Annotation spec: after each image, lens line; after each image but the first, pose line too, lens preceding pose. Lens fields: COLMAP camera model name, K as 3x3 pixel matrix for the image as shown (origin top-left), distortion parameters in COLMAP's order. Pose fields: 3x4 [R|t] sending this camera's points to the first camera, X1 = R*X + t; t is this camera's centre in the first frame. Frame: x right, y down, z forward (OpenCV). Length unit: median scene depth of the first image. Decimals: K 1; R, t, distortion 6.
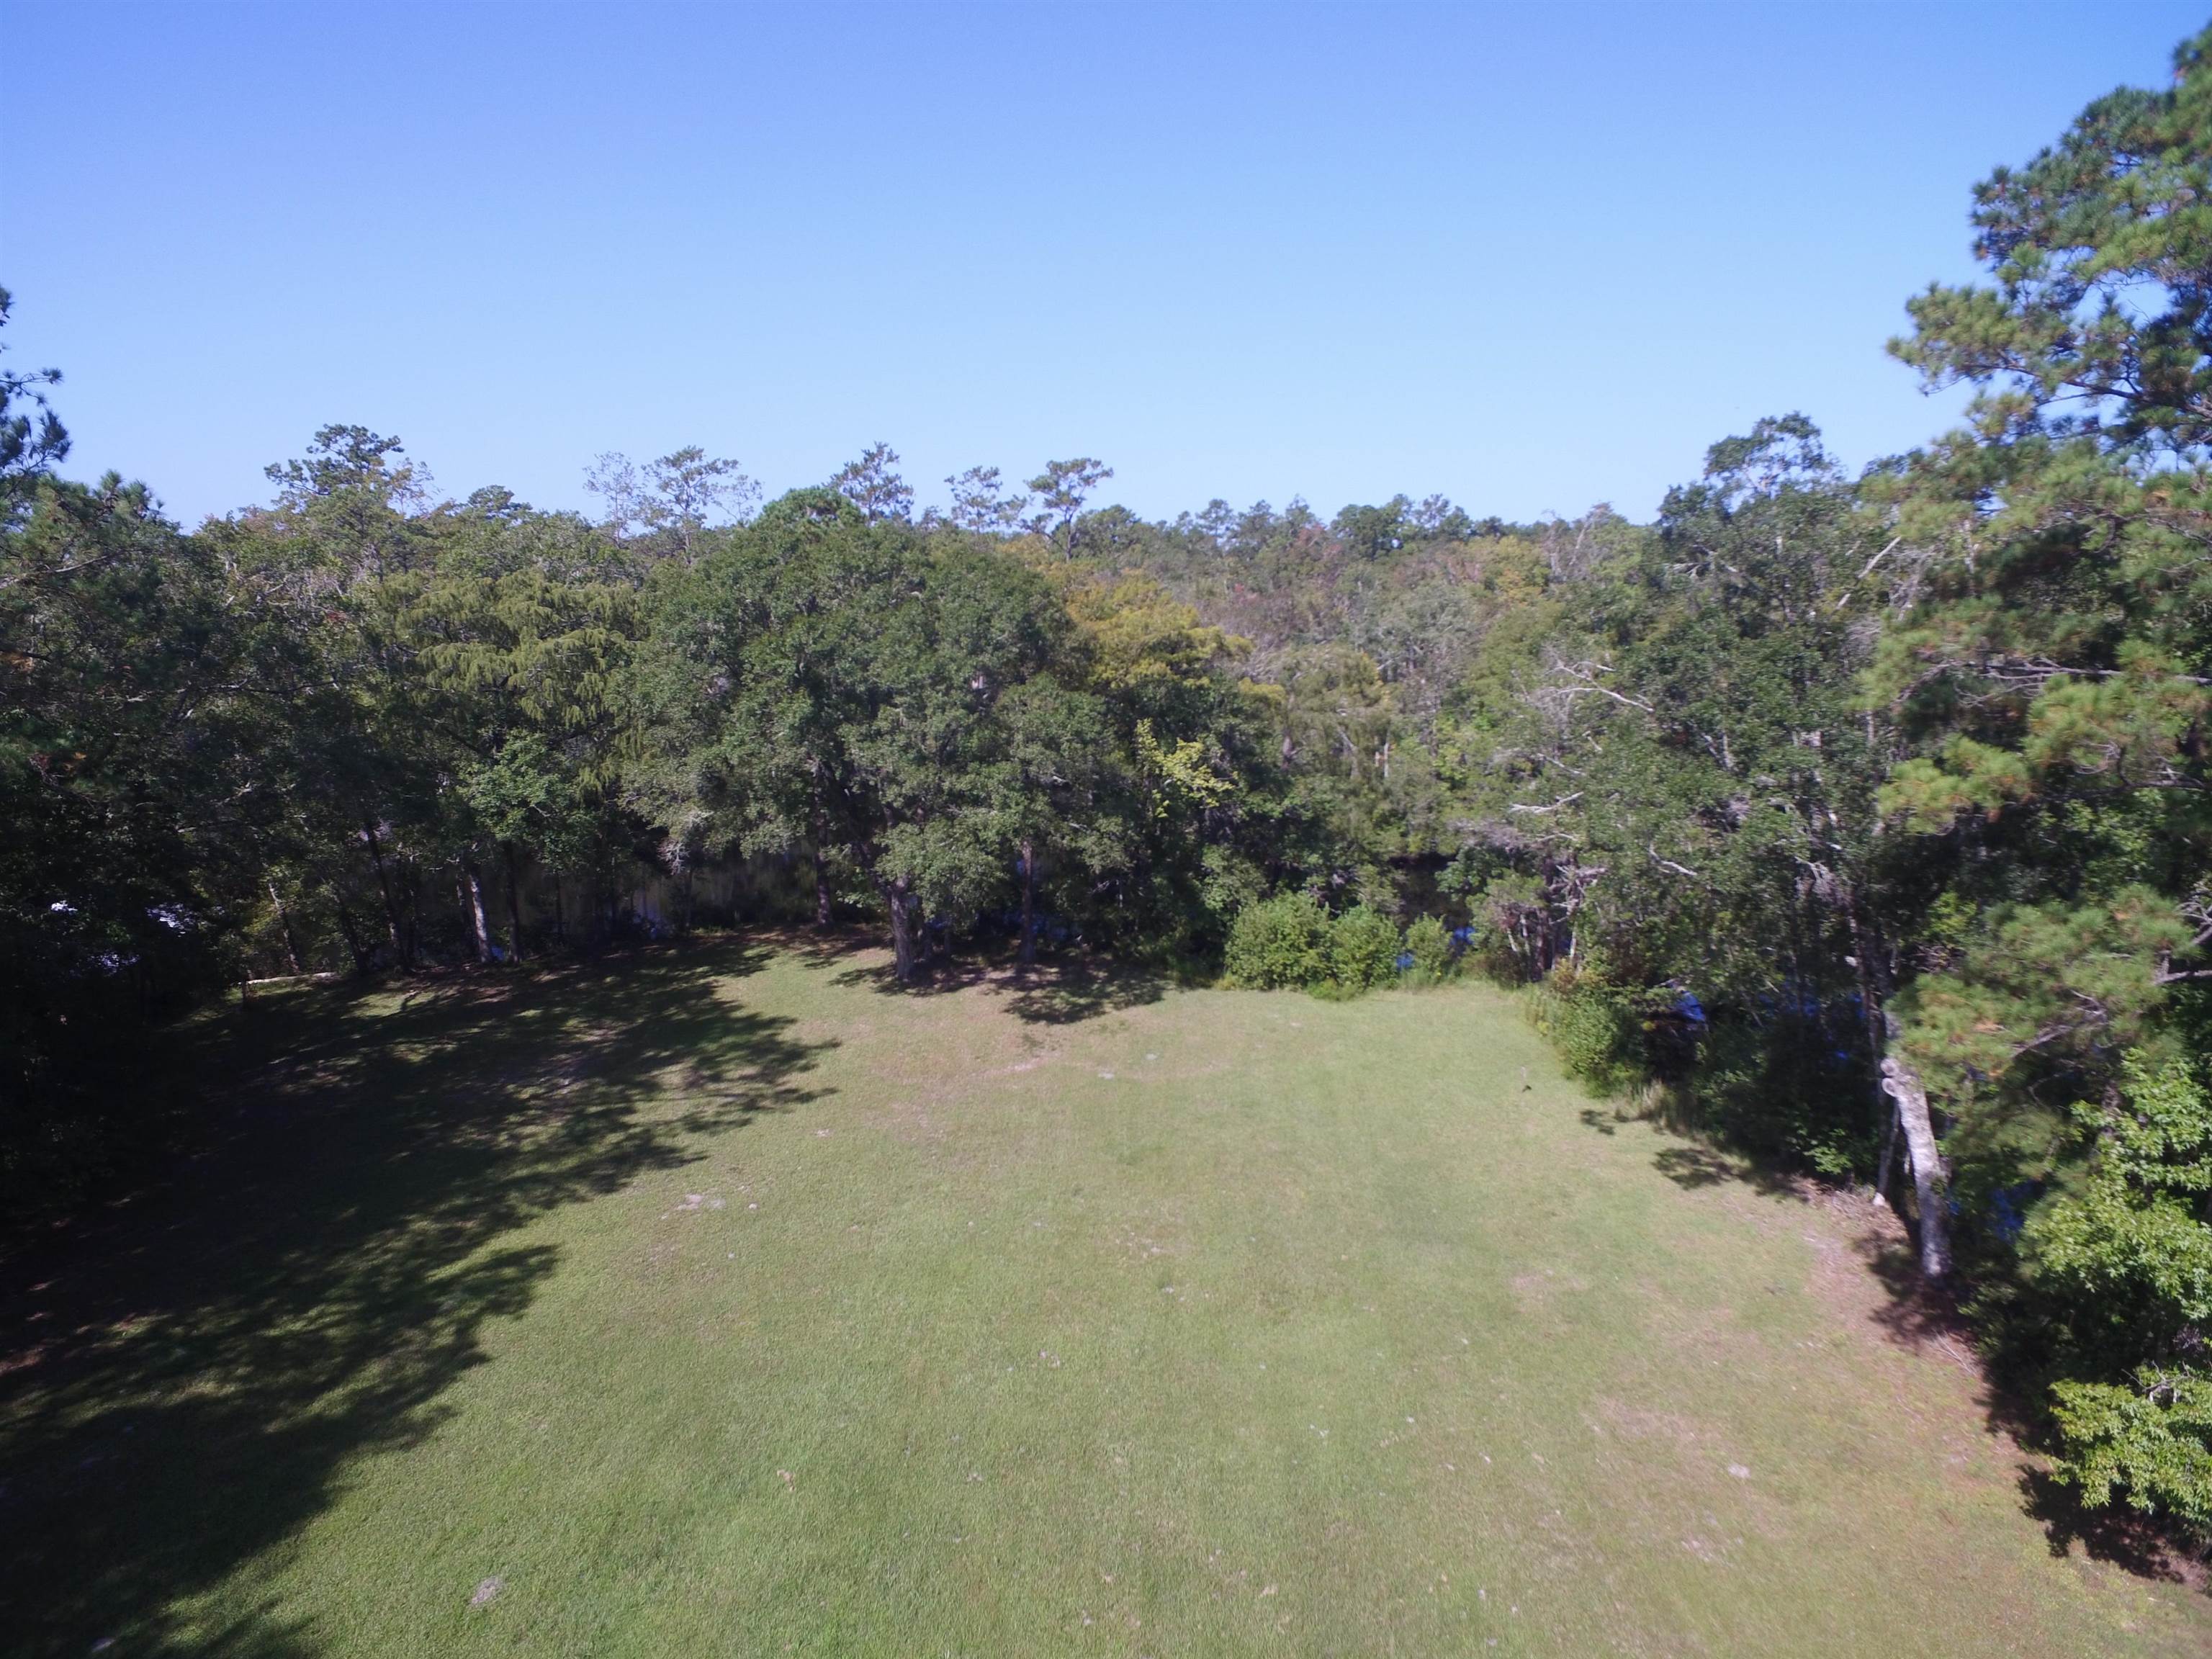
lens RADIAL K [[1282.7, 0, 1092.8], [0, 1282.7, 840.2], [0, 0, 1]] dist [-0.016668, 0.018896]
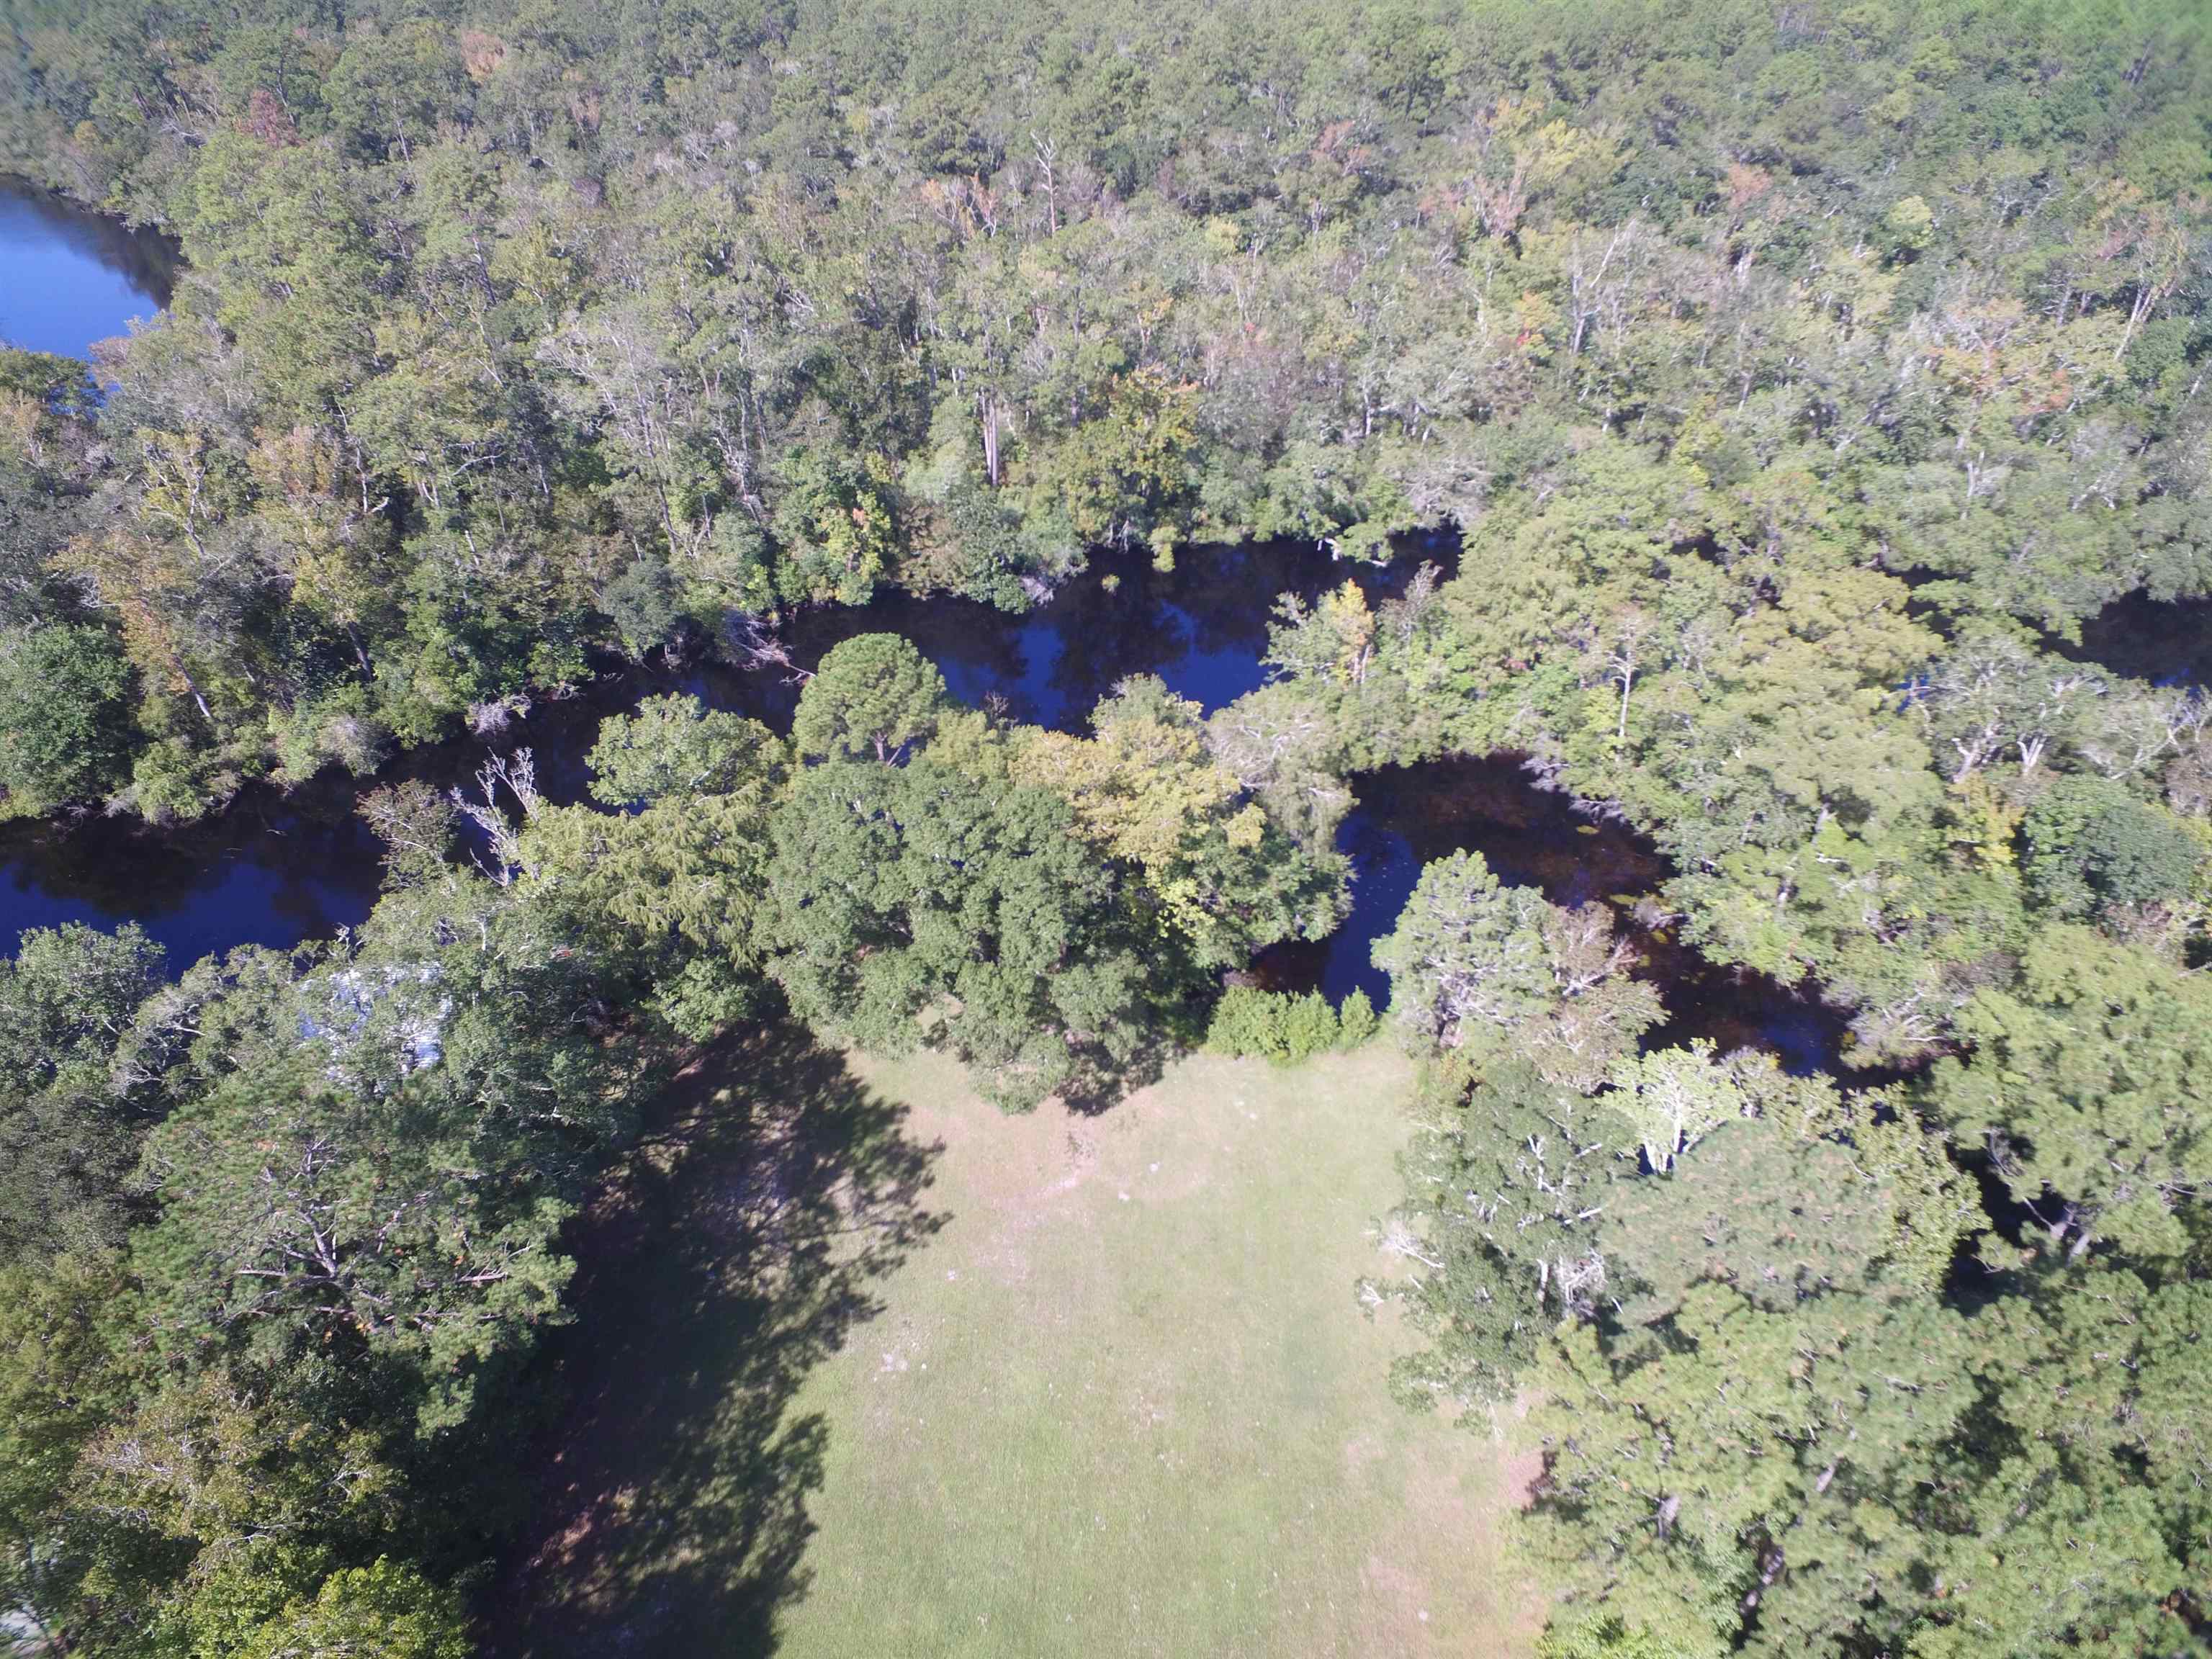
lens RADIAL K [[1282.7, 0, 1095.8], [0, 1282.7, 837.5], [0, 0, 1]] dist [-0.016668, 0.018896]
pose [[0.999968, -0.007684, -0.002345, -0.017774], [0.007898, 0.886672, 0.462331, -0.931872], [-0.001473, -0.462335, 0.886704, -0.169079]]
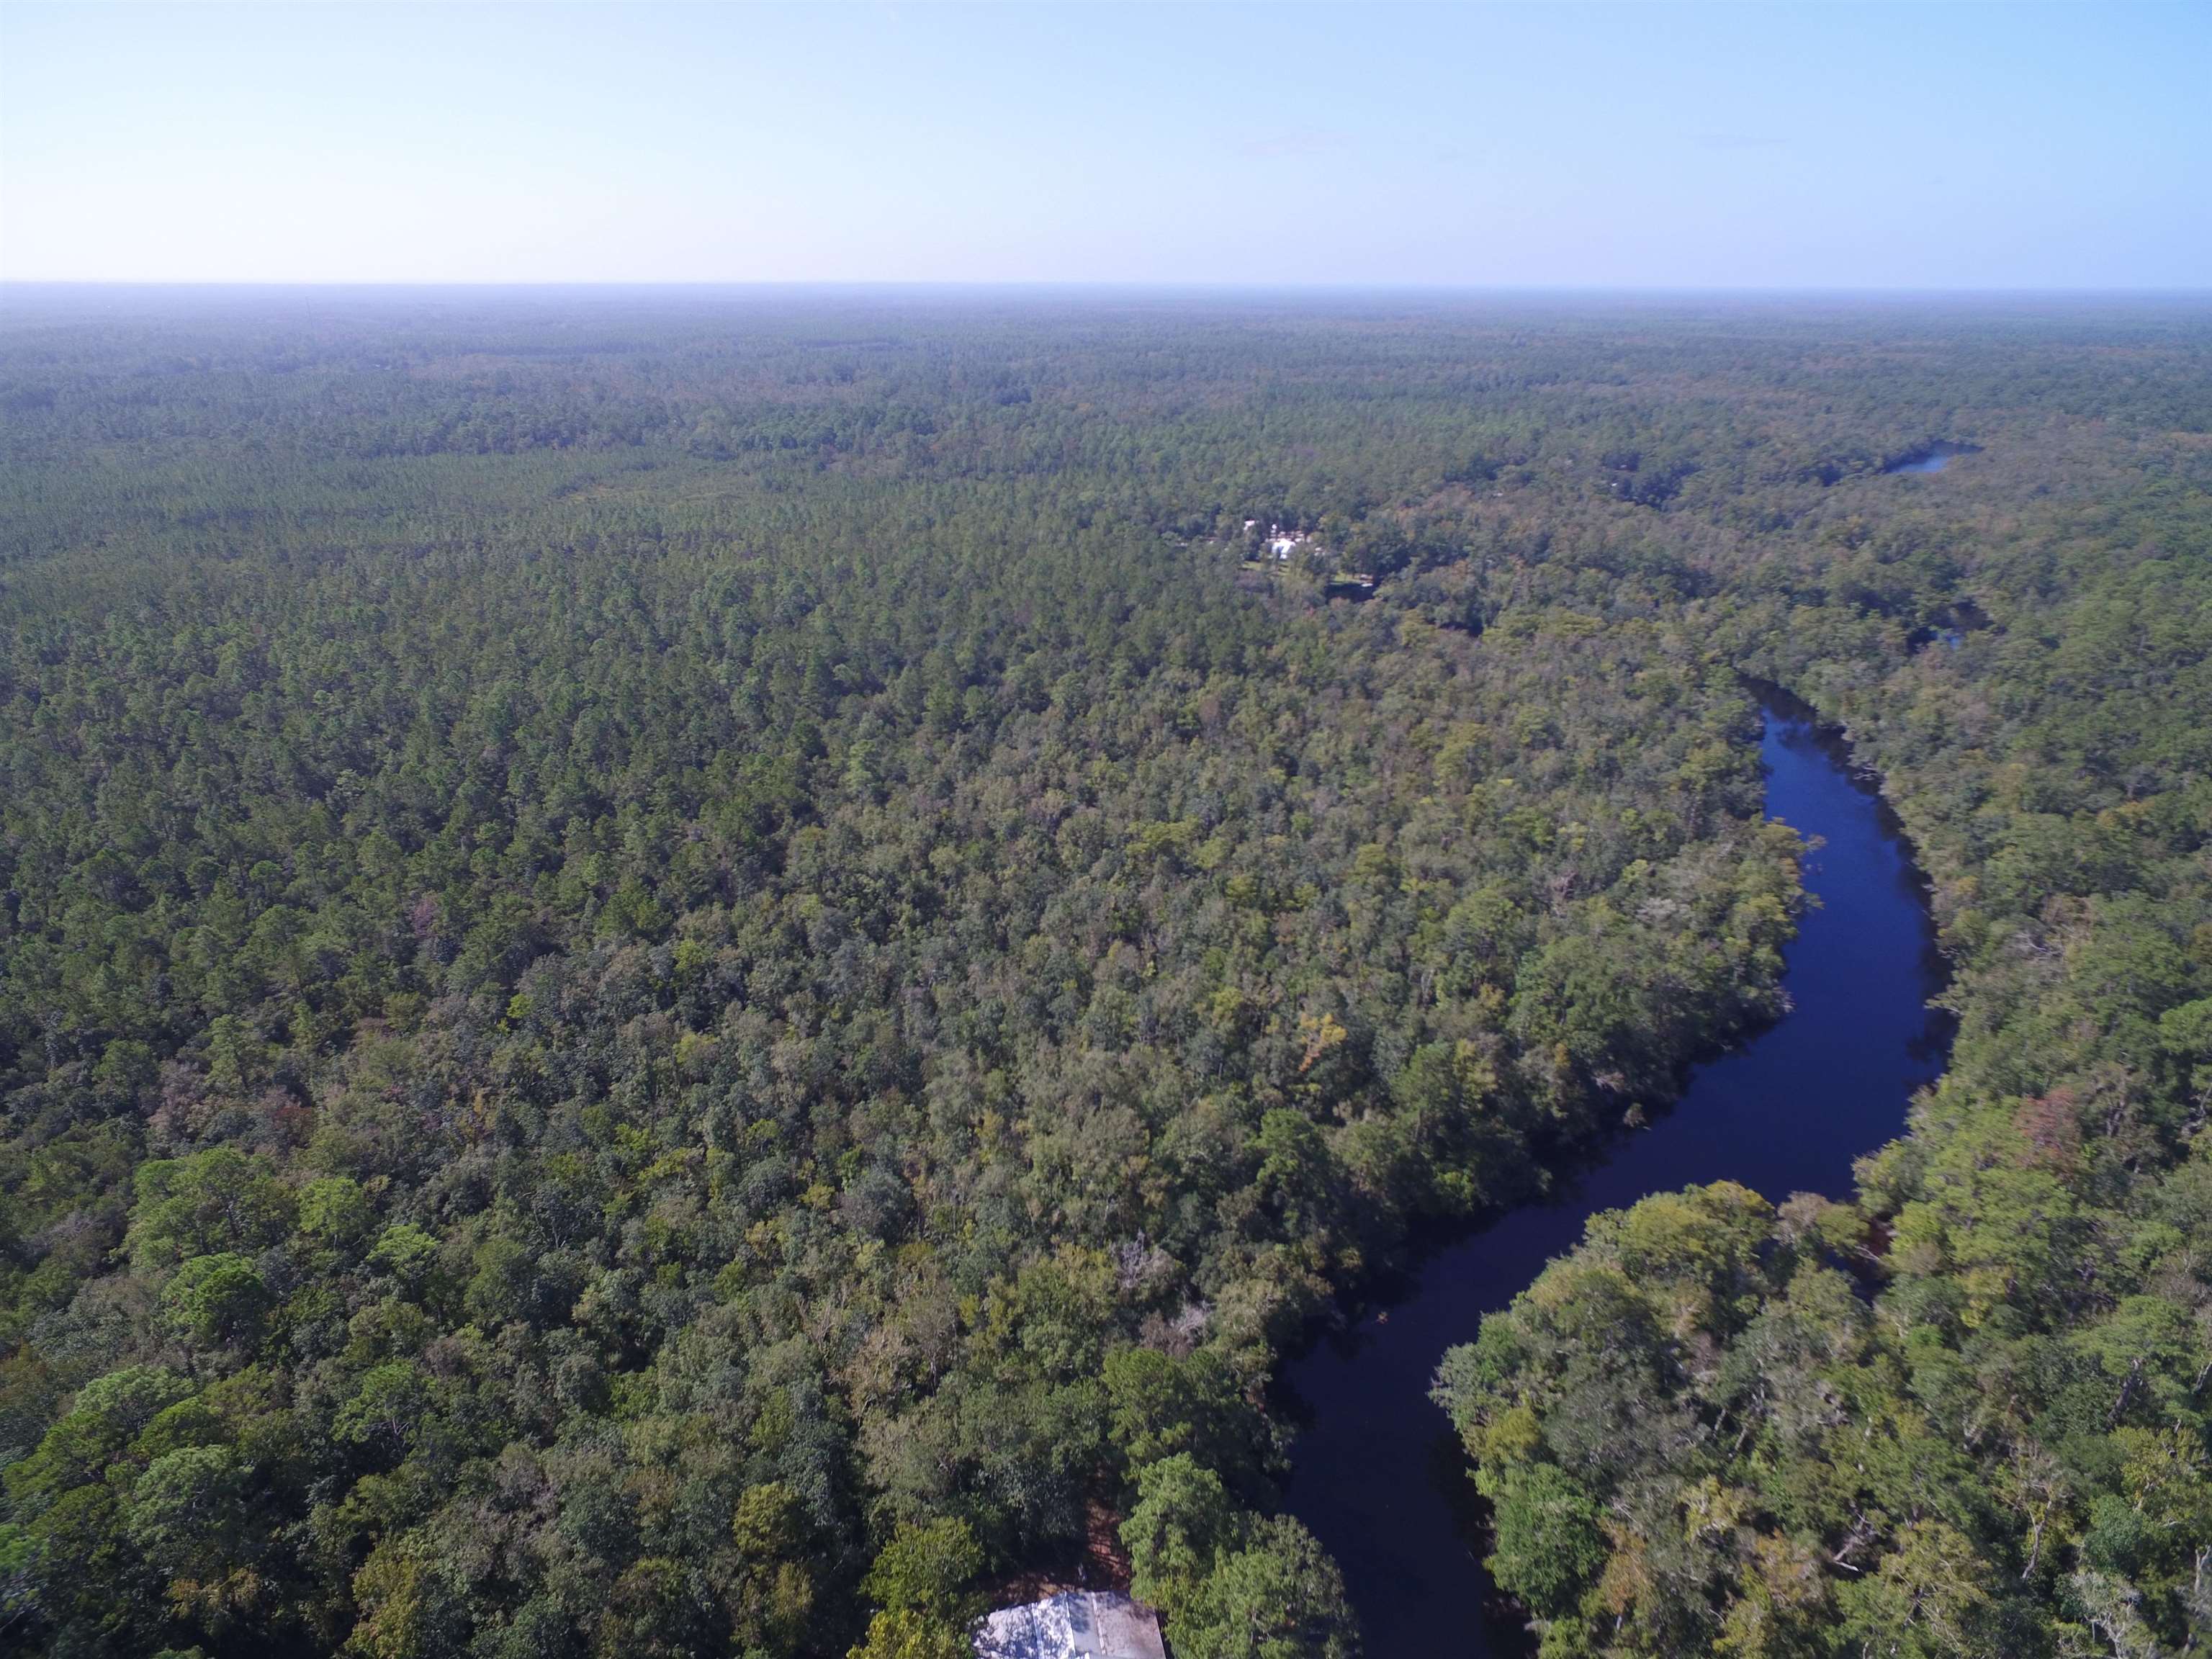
lens RADIAL K [[1282.7, 0, 1099.1], [0, 1282.7, 839.1], [0, 0, 1]] dist [-0.016668, 0.018896]
pose [[0.304078, 0.391719, -0.868385, 0.001770], [-0.191723, 0.918062, 0.346993, -2.774195], [0.933155, 0.060976, 0.354264, -0.509281]]
